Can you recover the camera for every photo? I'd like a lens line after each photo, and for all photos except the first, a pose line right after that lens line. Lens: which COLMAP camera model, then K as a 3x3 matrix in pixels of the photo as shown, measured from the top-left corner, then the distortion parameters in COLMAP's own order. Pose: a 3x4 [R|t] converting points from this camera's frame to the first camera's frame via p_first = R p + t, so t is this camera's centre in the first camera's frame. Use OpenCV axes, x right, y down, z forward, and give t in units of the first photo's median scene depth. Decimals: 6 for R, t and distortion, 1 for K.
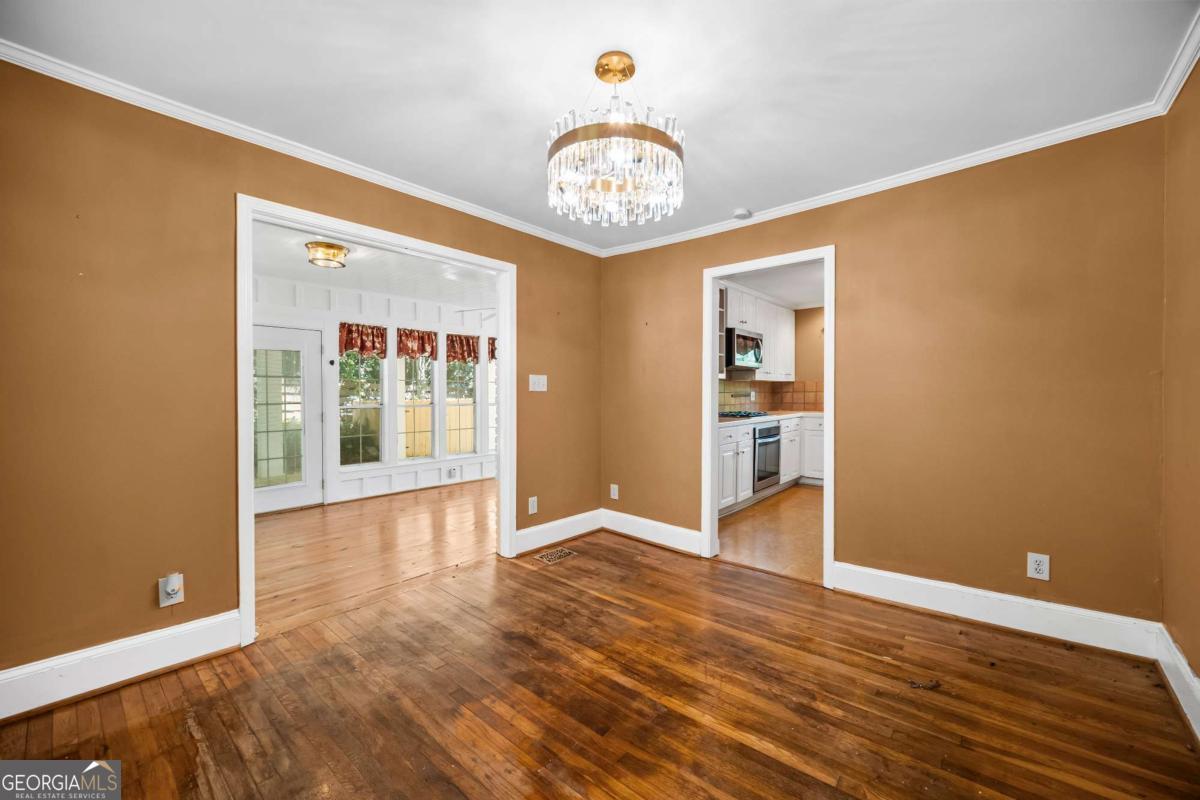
lens RADIAL K [[470.1, 0, 596.8], [0, 470.1, 403.6], [0, 0, 1]] dist [0.000623, 0.000323]
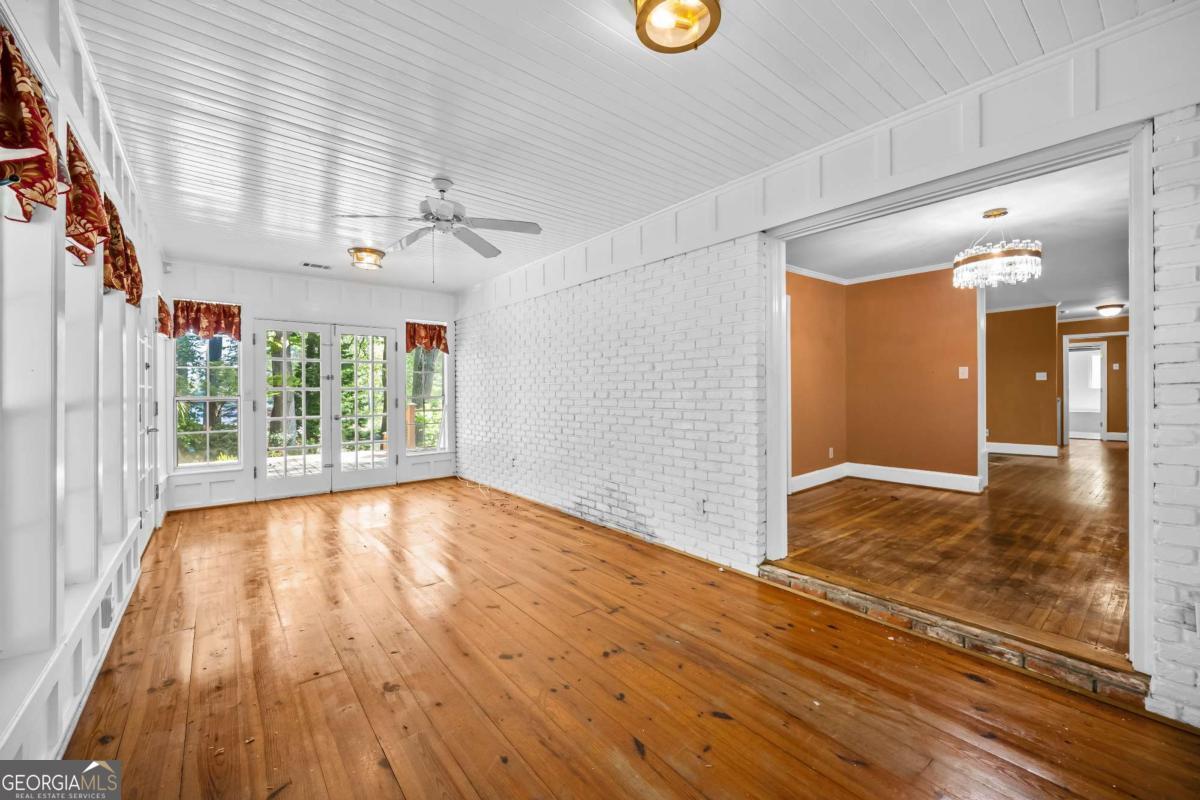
lens RADIAL K [[470.1, 0, 593.5], [0, 470.1, 389.7], [0, 0, 1]] dist [0.000623, 0.000323]
pose [[0.164777, -0.002275, 0.986328, -1.580915], [0.012963, 0.999916, 0.000140, -0.007992], [-0.986246, 0.012762, 0.164793, 1.655711]]
